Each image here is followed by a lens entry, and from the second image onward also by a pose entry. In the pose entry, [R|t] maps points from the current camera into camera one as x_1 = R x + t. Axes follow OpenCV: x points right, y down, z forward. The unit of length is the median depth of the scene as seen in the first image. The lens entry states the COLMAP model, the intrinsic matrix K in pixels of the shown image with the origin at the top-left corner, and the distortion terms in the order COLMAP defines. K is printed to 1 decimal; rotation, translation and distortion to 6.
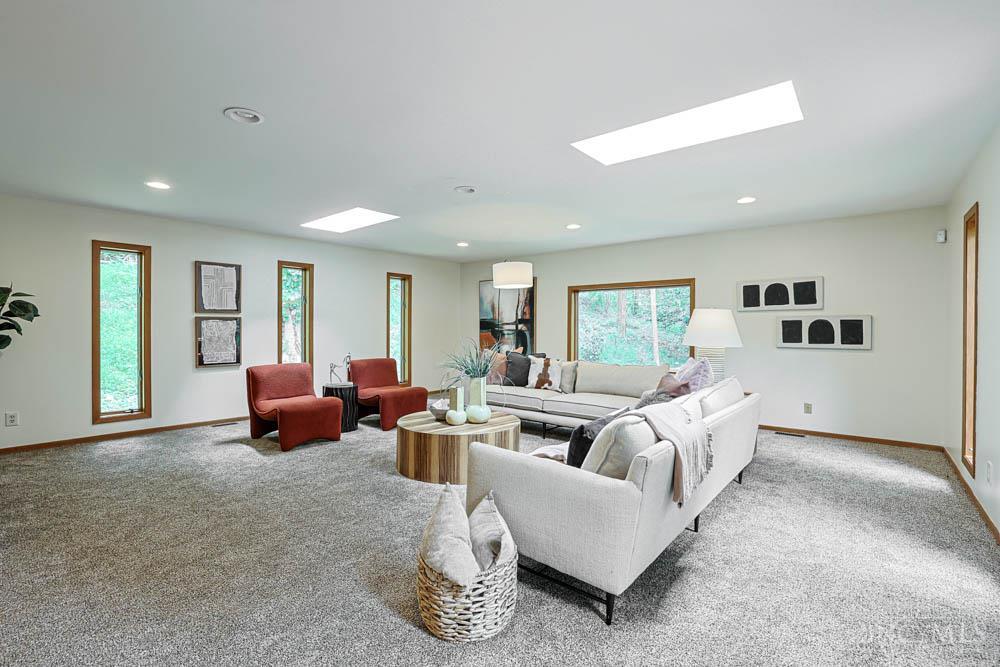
lens RADIAL K [[457.5, 0, 493.8], [0, 457.5, 332.1], [0, 0, 1]] dist [-0.043962, 0.012267]
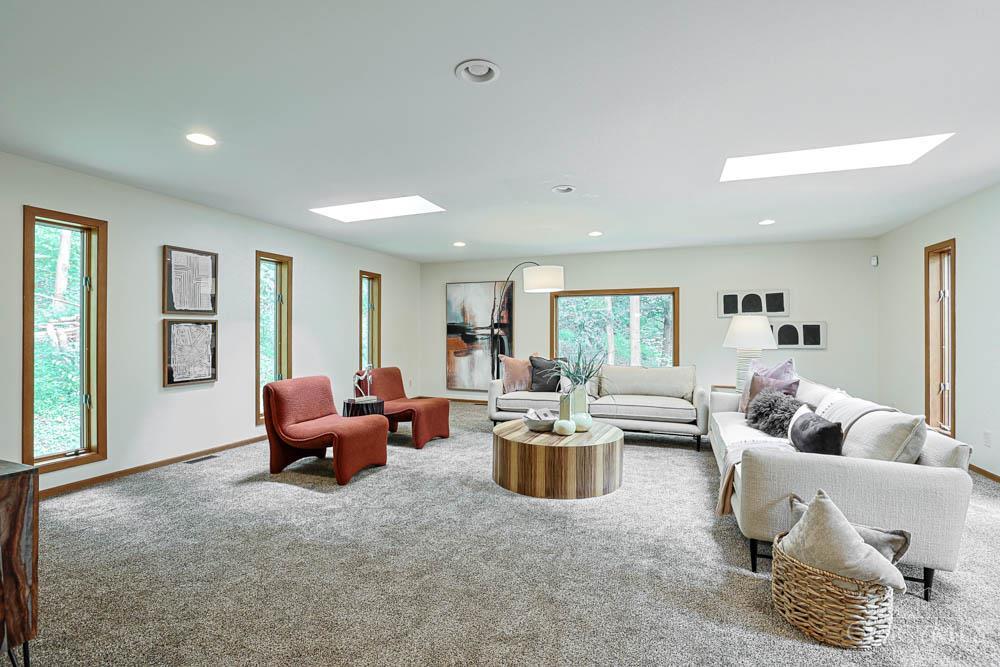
lens RADIAL K [[457.5, 0, 499.6], [0, 457.5, 333.4], [0, 0, 1]] dist [-0.043962, 0.012267]
pose [[0.943801, -0.004266, 0.330488, -0.403161], [0.006328, 0.999967, -0.005164, -0.003304], [-0.330455, 0.006965, 0.943796, 0.114927]]
